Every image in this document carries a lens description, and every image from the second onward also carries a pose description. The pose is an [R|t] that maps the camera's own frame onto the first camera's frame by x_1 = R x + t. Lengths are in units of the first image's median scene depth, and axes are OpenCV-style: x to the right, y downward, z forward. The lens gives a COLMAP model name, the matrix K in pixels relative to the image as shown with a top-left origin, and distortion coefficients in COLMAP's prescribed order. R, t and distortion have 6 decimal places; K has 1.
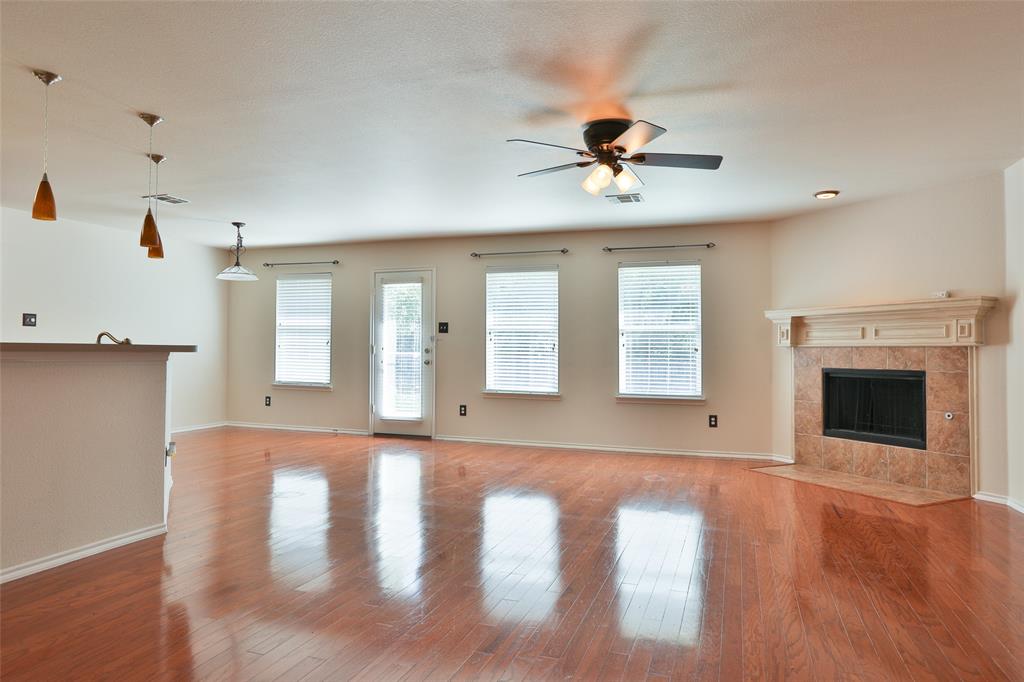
lens RADIAL K [[630.5, 0, 511.6], [0, 630.5, 335.9], [0, 0, 1]] dist [-0.090609, 0.065931]
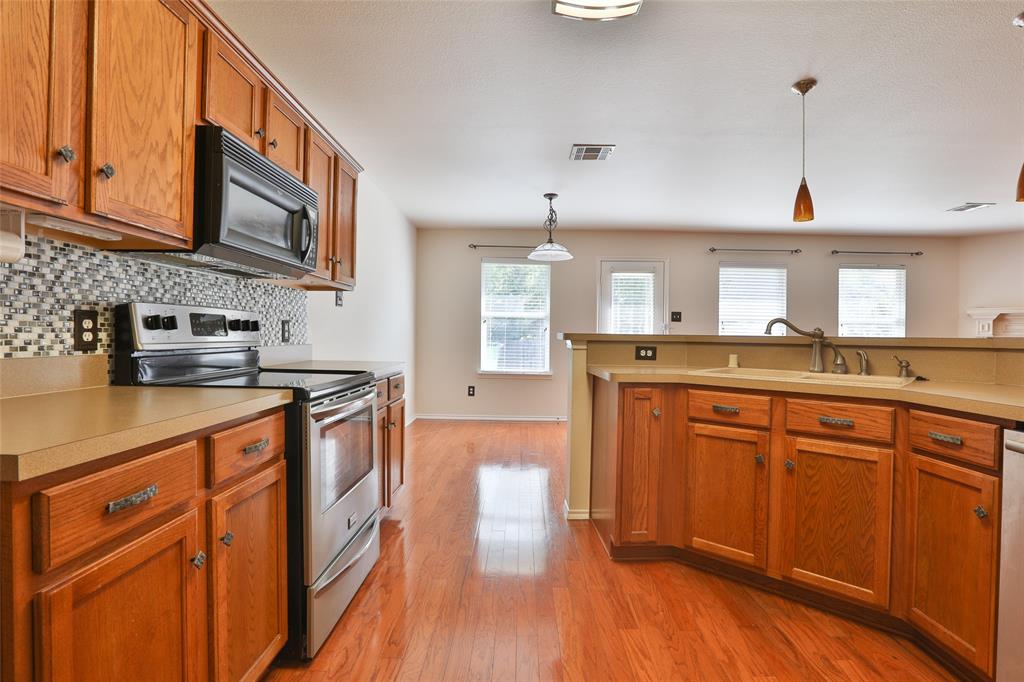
lens RADIAL K [[499.2, 0, 512.4], [0, 499.2, 337.8], [0, 0, 1]] dist [-0.051411, 0.020201]
pose [[0.945449, 0.001500, 0.325767, -0.777354], [-0.011443, 0.999525, 0.028607, 0.001752], [-0.325569, -0.030774, 0.945017, 0.369972]]
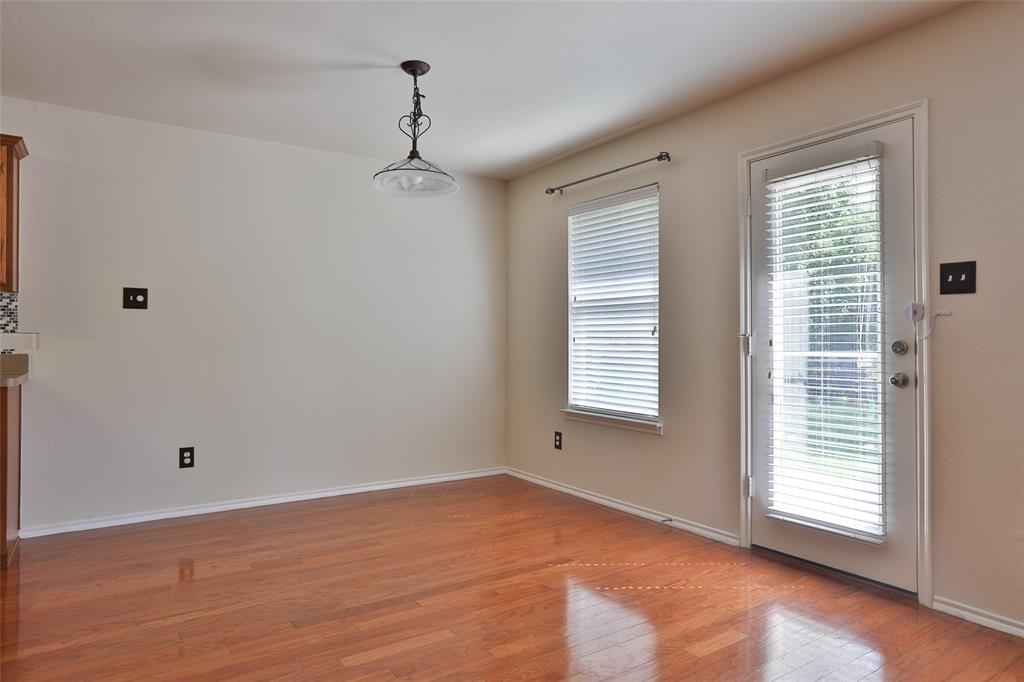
lens RADIAL K [[630.5, 0, 511.6], [0, 630.5, 335.9], [0, 0, 1]] dist [-0.090609, 0.065931]
pose [[0.801709, -0.012878, -0.597576, -0.127128], [0.015844, 0.999874, -0.000292, 0.016867], [0.597505, -0.009234, 0.801812, 0.730903]]
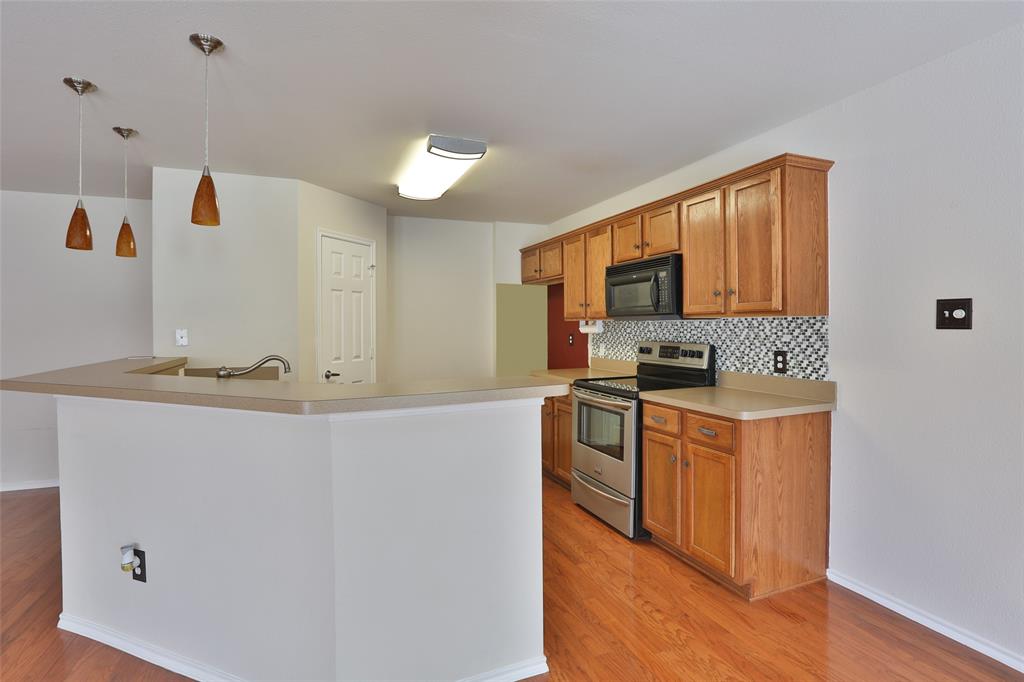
lens RADIAL K [[499.2, 0, 512.4], [0, 499.2, 337.8], [0, 0, 1]] dist [-0.051411, 0.020201]
pose [[-0.746873, 0.012253, -0.664854, -0.347313], [0.015797, 0.999875, 0.000682, -0.015120], [0.664779, -0.009993, -0.746973, 1.041553]]
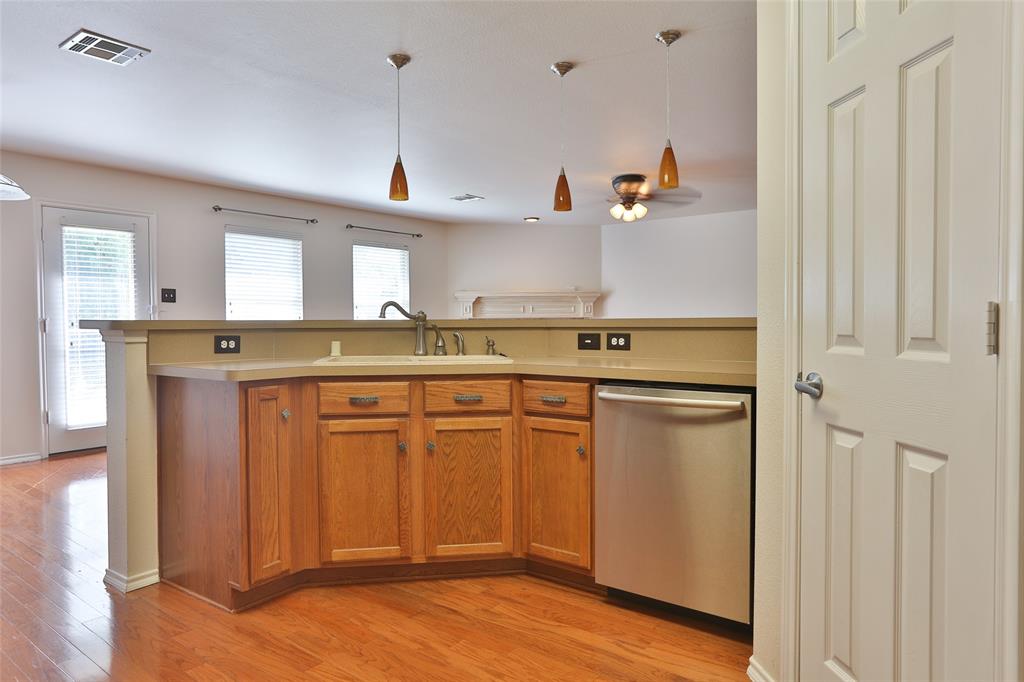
lens RADIAL K [[663.6, 0, 529.1], [0, 663.6, 335.9], [0, 0, 1]] dist [-0.051279, 0.066012]
pose [[0.298013, -0.030351, 0.954079, -0.900626], [-0.013030, 0.999272, 0.035859, 0.001974], [-0.954473, -0.023118, 0.297400, 0.420938]]
